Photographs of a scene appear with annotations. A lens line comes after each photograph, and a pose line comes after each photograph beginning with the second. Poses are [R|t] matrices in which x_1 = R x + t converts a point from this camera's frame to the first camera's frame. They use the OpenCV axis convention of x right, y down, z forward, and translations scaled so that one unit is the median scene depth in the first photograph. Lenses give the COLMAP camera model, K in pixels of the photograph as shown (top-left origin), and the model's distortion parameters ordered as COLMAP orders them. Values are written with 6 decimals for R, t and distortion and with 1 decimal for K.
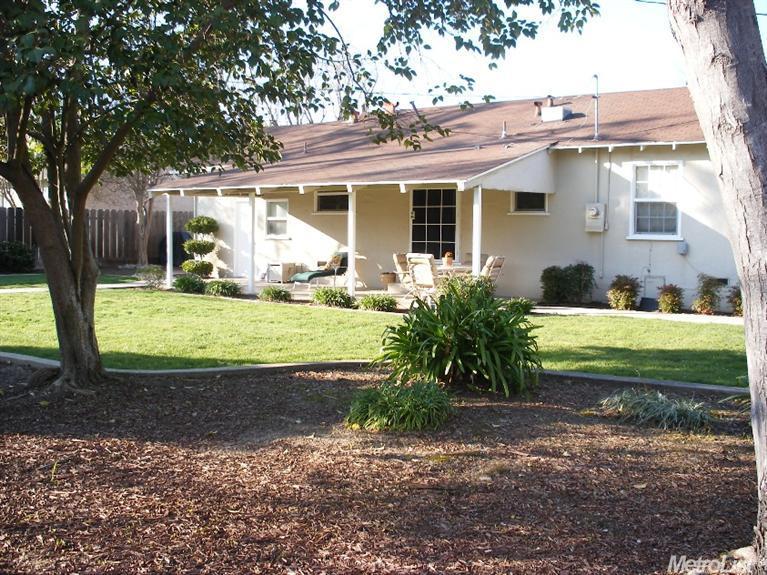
lens RADIAL K [[797.0, 0, 383.5], [0, 797.0, 285.9], [0, 0, 1]] dist [-0.158182, 0.000000]
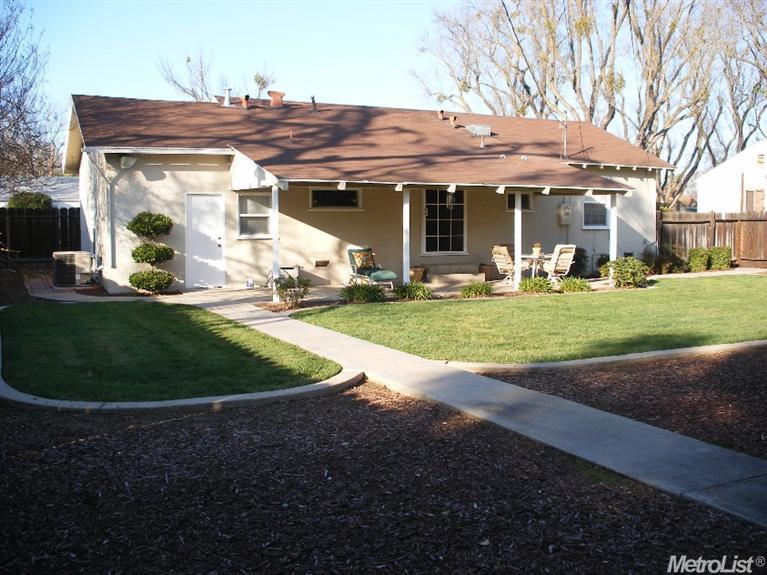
lens RADIAL K [[797.0, 0, 386.0], [0, 797.0, 284.2], [0, 0, 1]] dist [-0.158182, 0.000000]
pose [[0.459212, -0.083088, 0.884433, -0.960150], [0.071002, 0.995864, 0.056691, -0.056313], [-0.885485, 0.036763, 0.463212, 0.549362]]
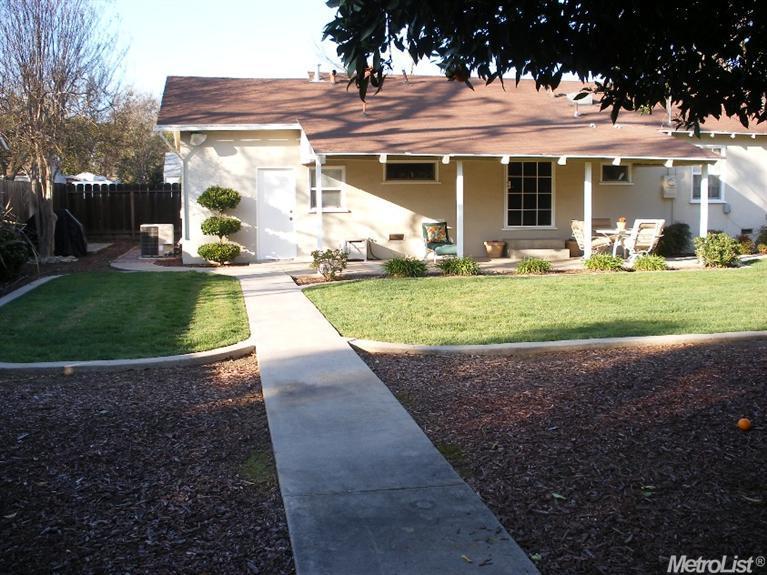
lens RADIAL K [[797.0, 0, 386.7], [0, 797.0, 280.5], [0, 0, 1]] dist [-0.158182, 0.000000]
pose [[0.671929, -0.095857, 0.734386, -0.850446], [0.068773, 0.995380, 0.066999, -0.044364], [-0.737416, 0.005488, 0.675417, 0.415375]]
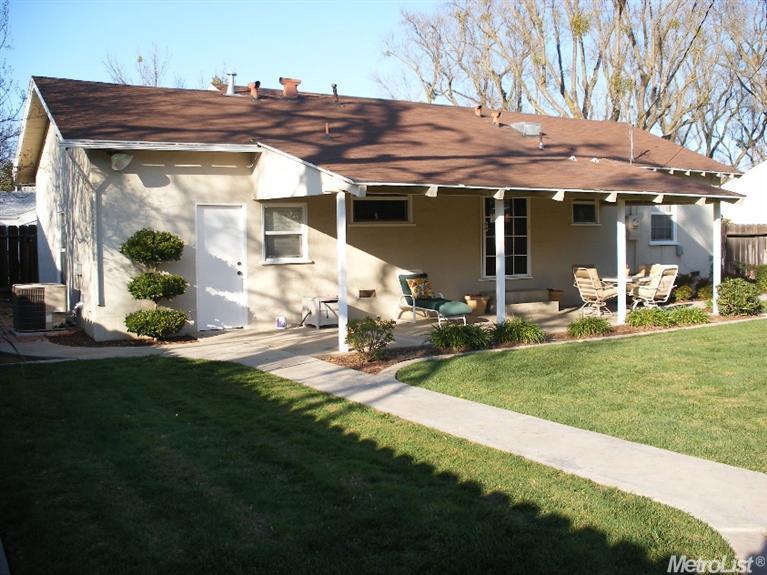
lens RADIAL K [[797.0, 0, 386.9], [0, 797.0, 284.4], [0, 0, 1]] dist [-0.158182, 0.000000]
pose [[0.373755, -0.072852, 0.924662, -0.819985], [0.084674, 0.995428, 0.044202, -0.073759], [-0.923654, 0.061774, 0.378215, 0.775311]]
